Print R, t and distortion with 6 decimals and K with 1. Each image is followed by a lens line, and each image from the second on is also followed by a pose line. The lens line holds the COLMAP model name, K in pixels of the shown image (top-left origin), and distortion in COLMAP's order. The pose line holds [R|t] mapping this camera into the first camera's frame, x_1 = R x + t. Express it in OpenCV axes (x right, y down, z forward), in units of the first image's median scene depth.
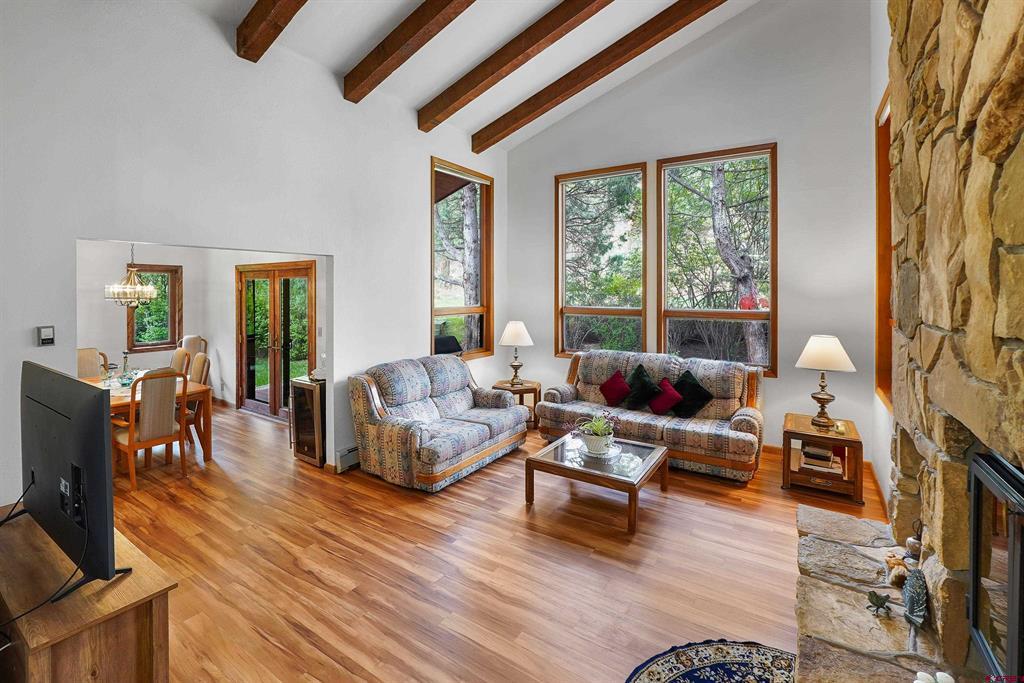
lens RADIAL K [[447.4, 0, 508.6], [0, 447.4, 297.0], [0, 0, 1]] dist [-0.003794, -0.000334]
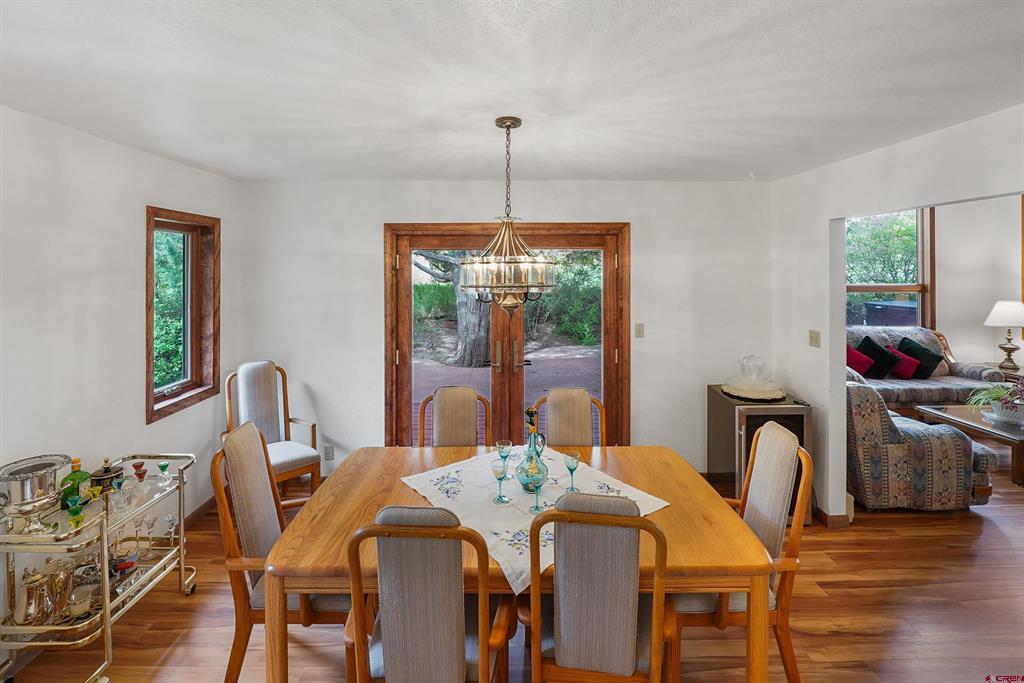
lens RADIAL K [[447.4, 0, 523.9], [0, 447.4, 266.9], [0, 0, 1]] dist [-0.003794, -0.000334]
pose [[0.825753, -0.001596, 0.564029, -1.240555], [0.010752, 0.999859, -0.012911, -0.014675], [-0.563929, 0.016726, 0.825654, 0.709588]]
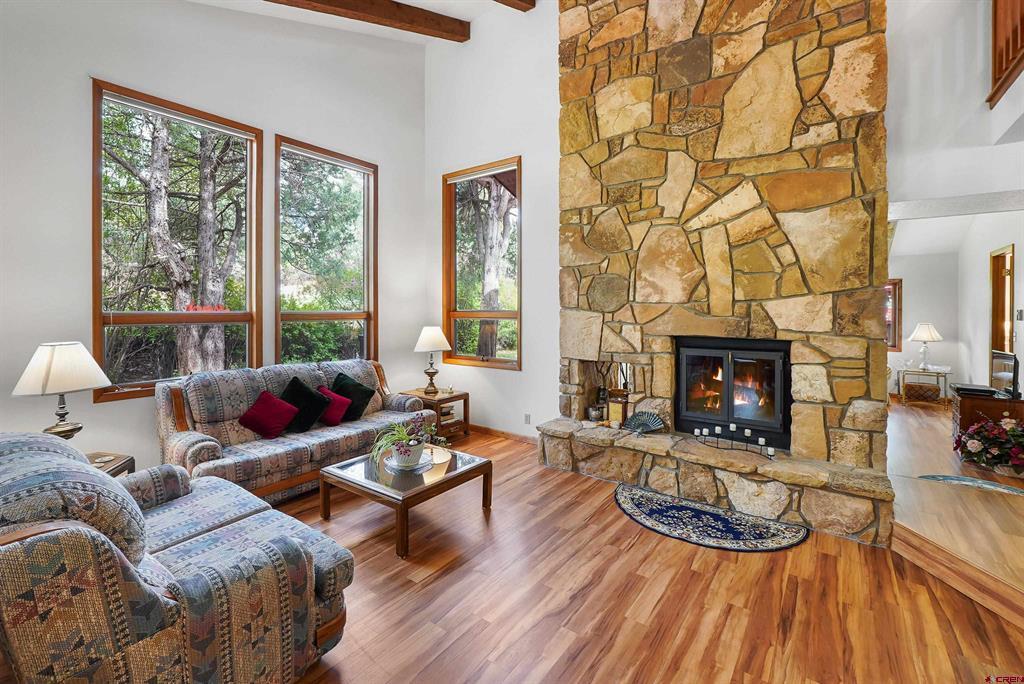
lens RADIAL K [[444.3, 0, 500.2], [0, 444.3, 310.2], [0, 0, 1]] dist [-0.002533, 0.000300]
pose [[0.072599, -0.006974, 0.997337, -0.617538], [0.014756, 0.999874, 0.005918, 0.033445], [-0.997252, 0.014287, 0.072692, 0.686449]]
